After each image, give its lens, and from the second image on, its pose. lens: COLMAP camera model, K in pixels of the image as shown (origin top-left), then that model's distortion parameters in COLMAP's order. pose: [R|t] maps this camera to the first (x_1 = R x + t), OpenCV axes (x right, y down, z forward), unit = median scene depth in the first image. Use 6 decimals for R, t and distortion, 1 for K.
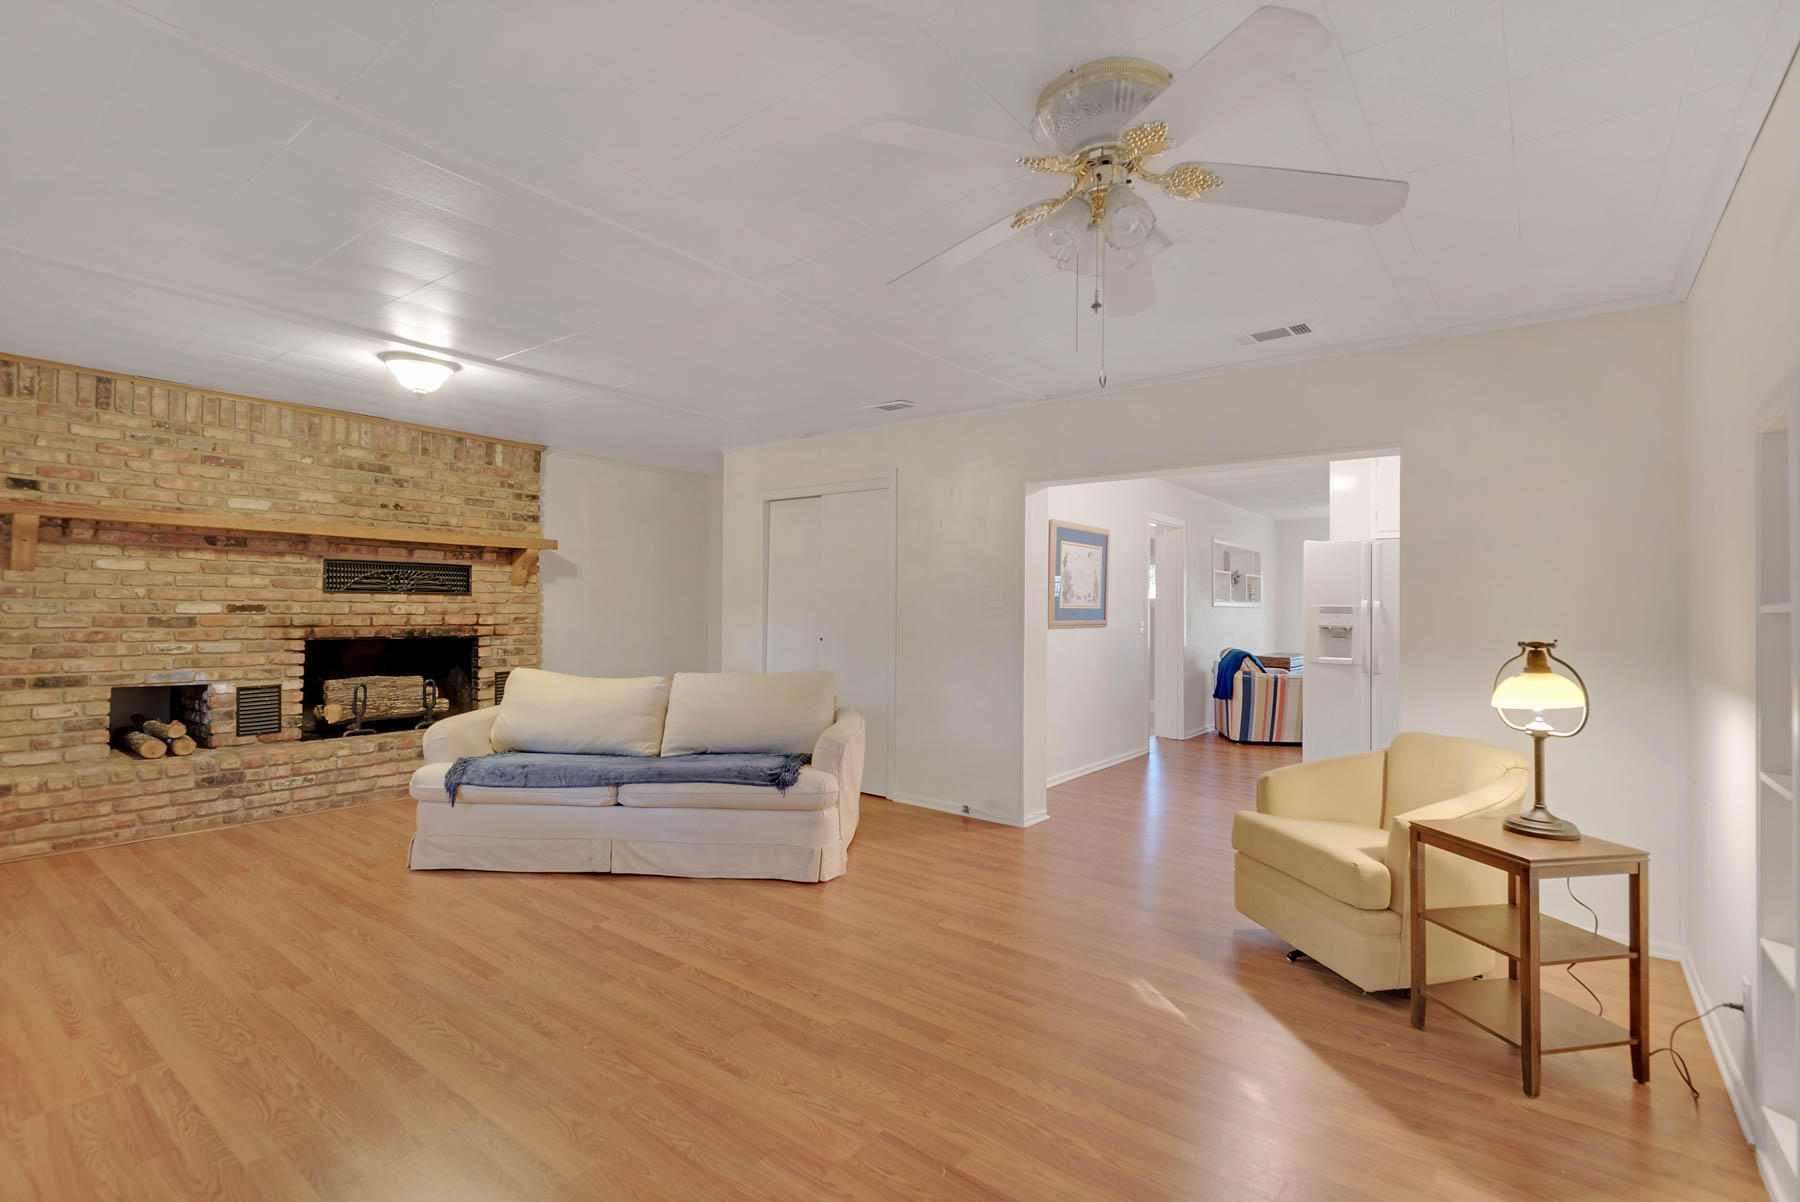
lens RADIAL K [[807.2, 0, 893.7], [0, 807.2, 591.2], [0, 0, 1]] dist [0.021839, -0.011892]
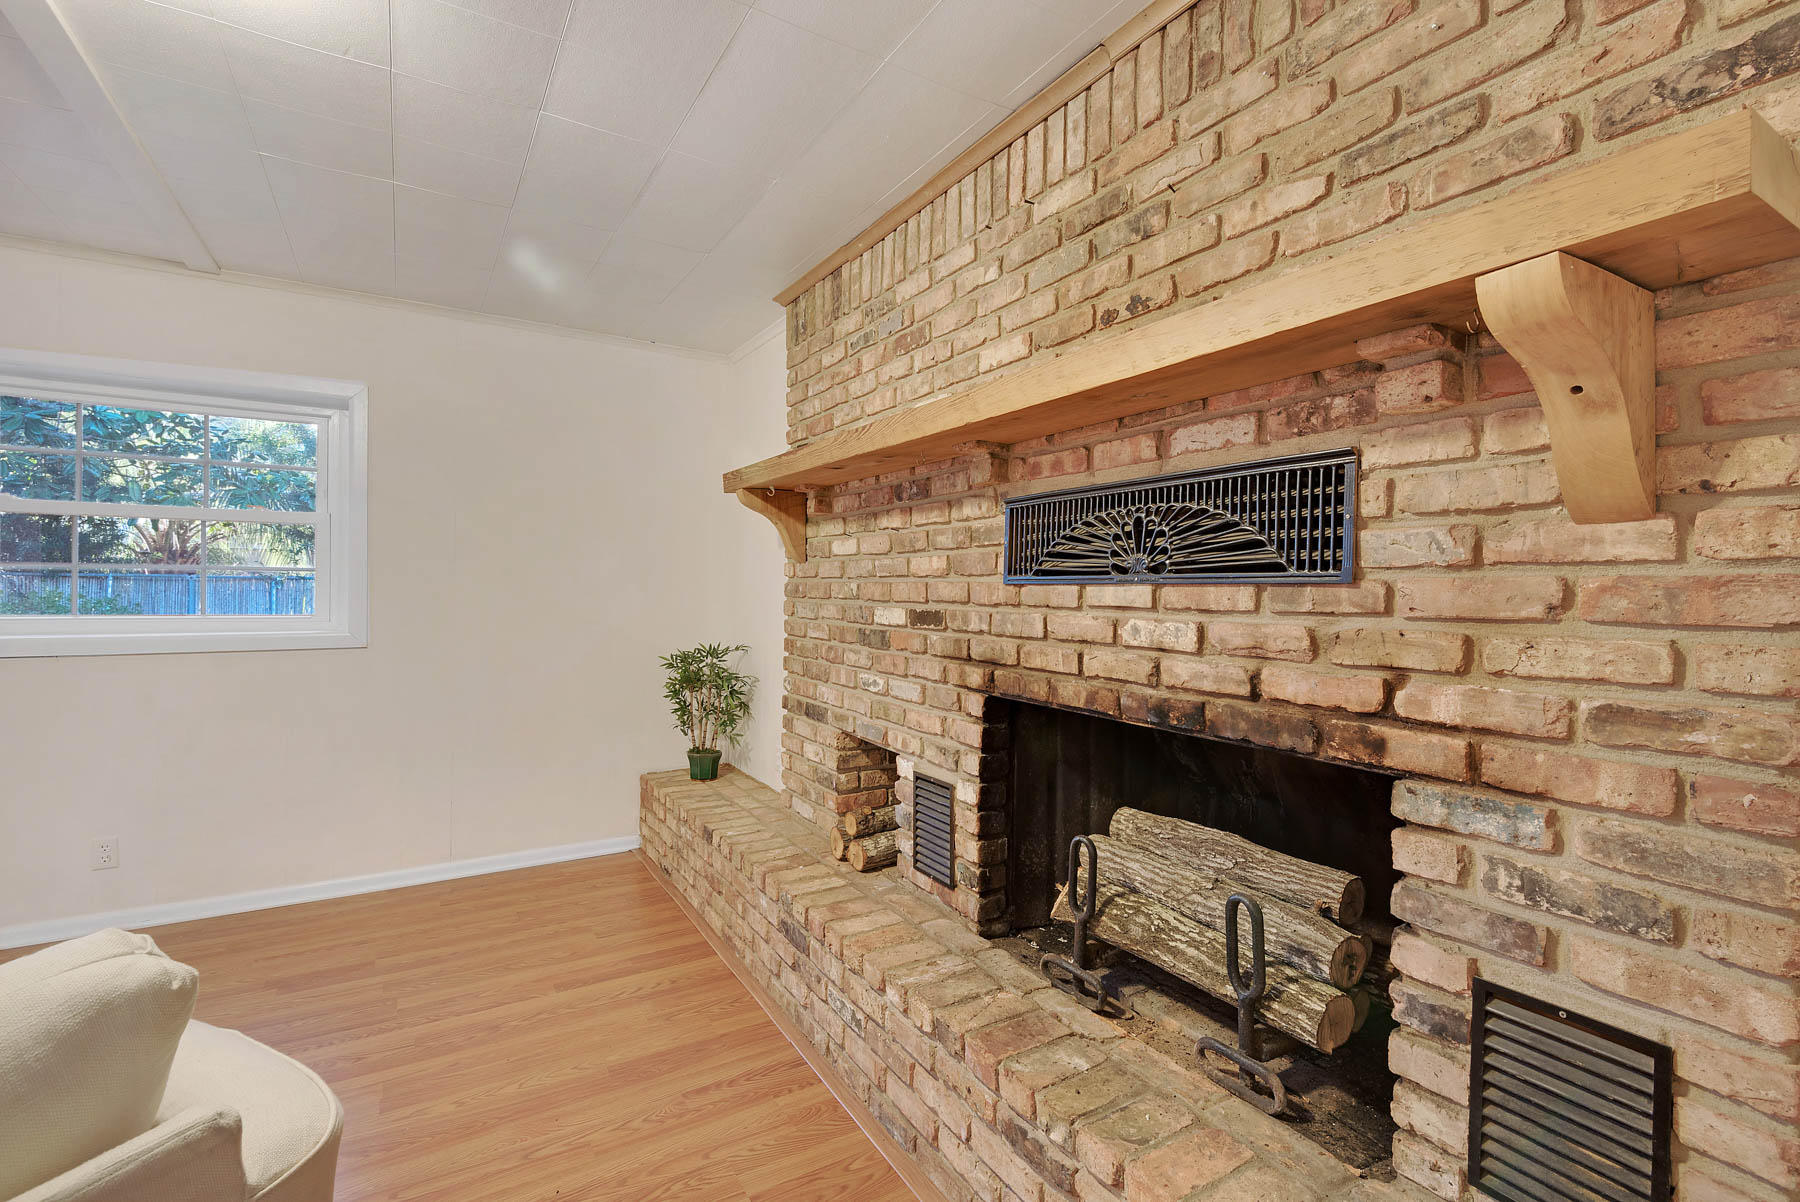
lens RADIAL K [[807.2, 0, 888.9], [0, 807.2, 602.9], [0, 0, 1]] dist [0.021839, -0.011892]
pose [[-0.347779, -0.003869, -0.937568, -0.310588], [0.000079, 0.999991, -0.004156, 0.013645], [0.937576, -0.001519, -0.347776, 1.114837]]
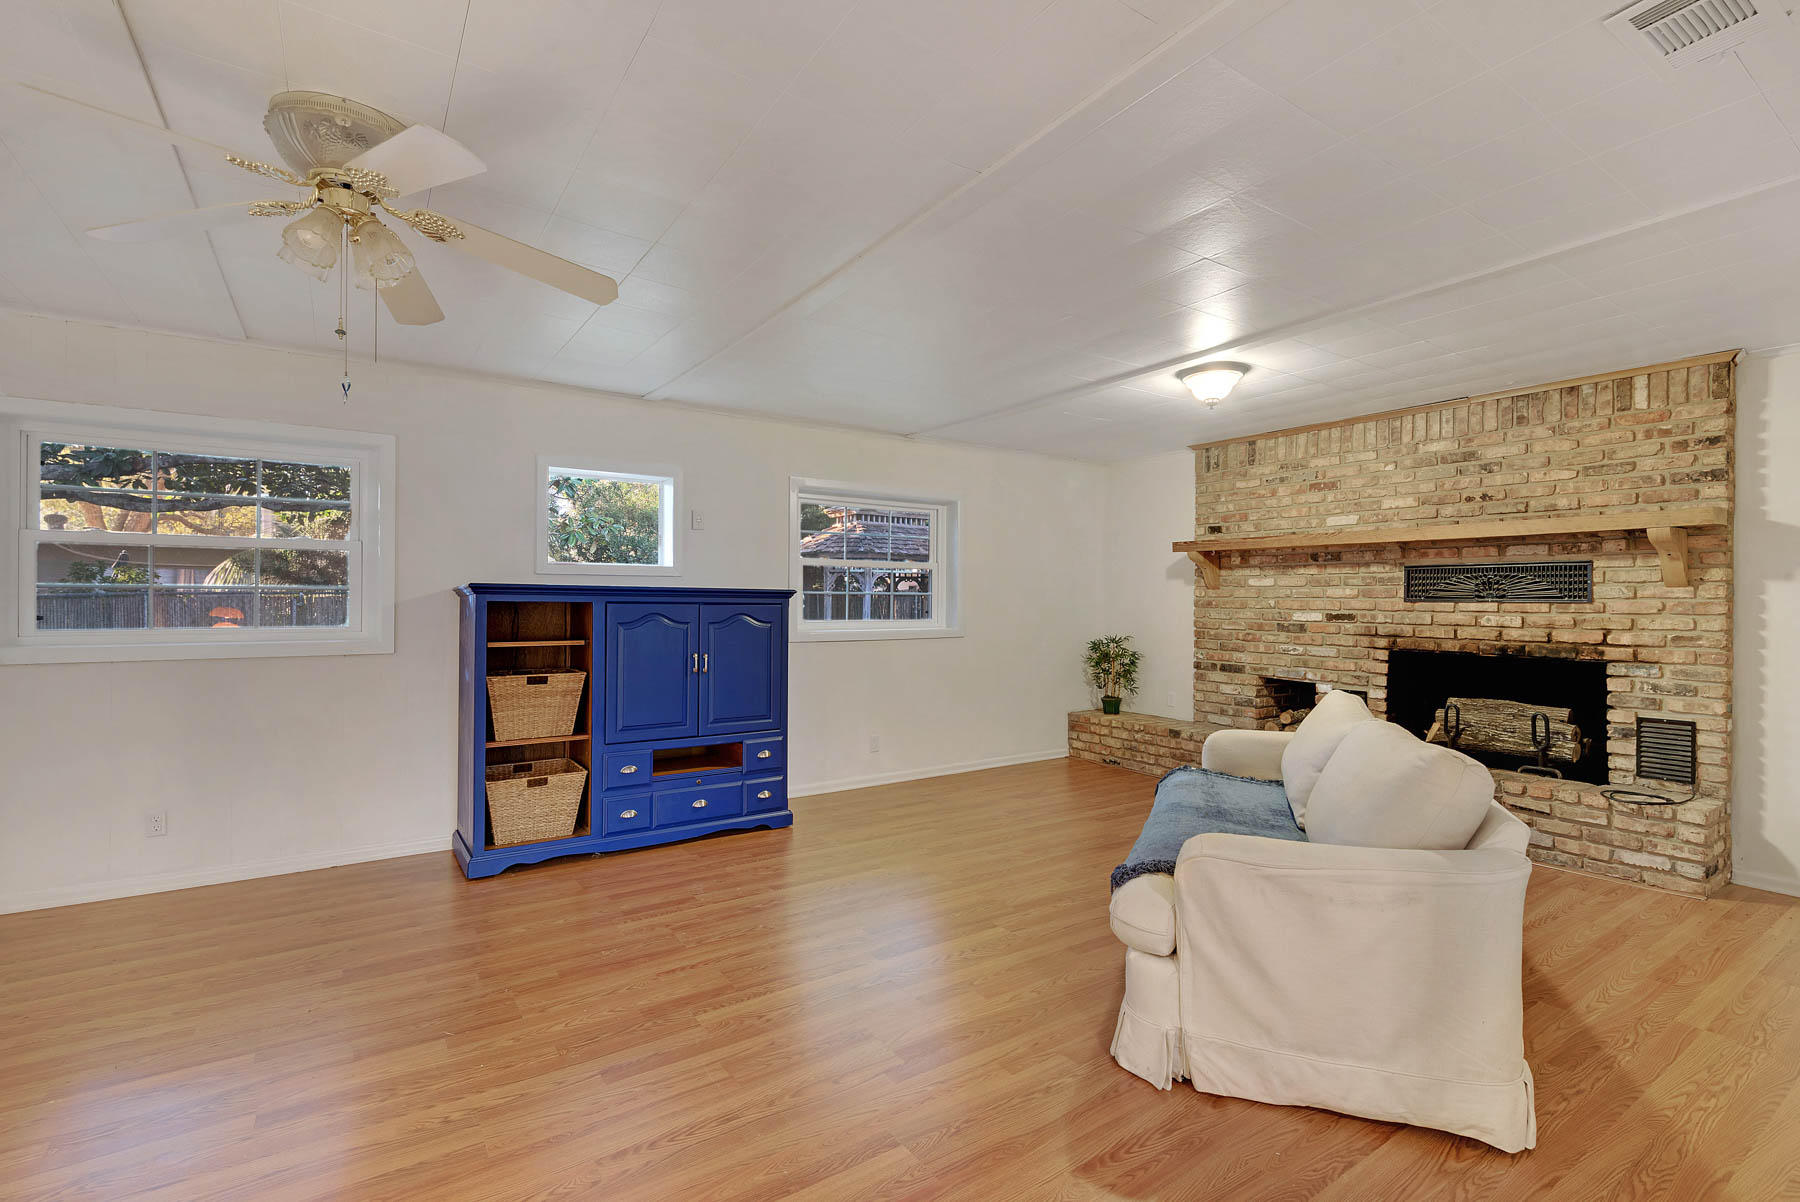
lens RADIAL K [[807.2, 0, 905.1], [0, 807.2, 600.7], [0, 0, 1]] dist [0.021839, -0.011892]
pose [[-0.284401, -0.017688, -0.958542, 0.390020], [0.003178, 0.999807, -0.019392, 0.017930], [0.958700, -0.008561, -0.284290, 0.728658]]
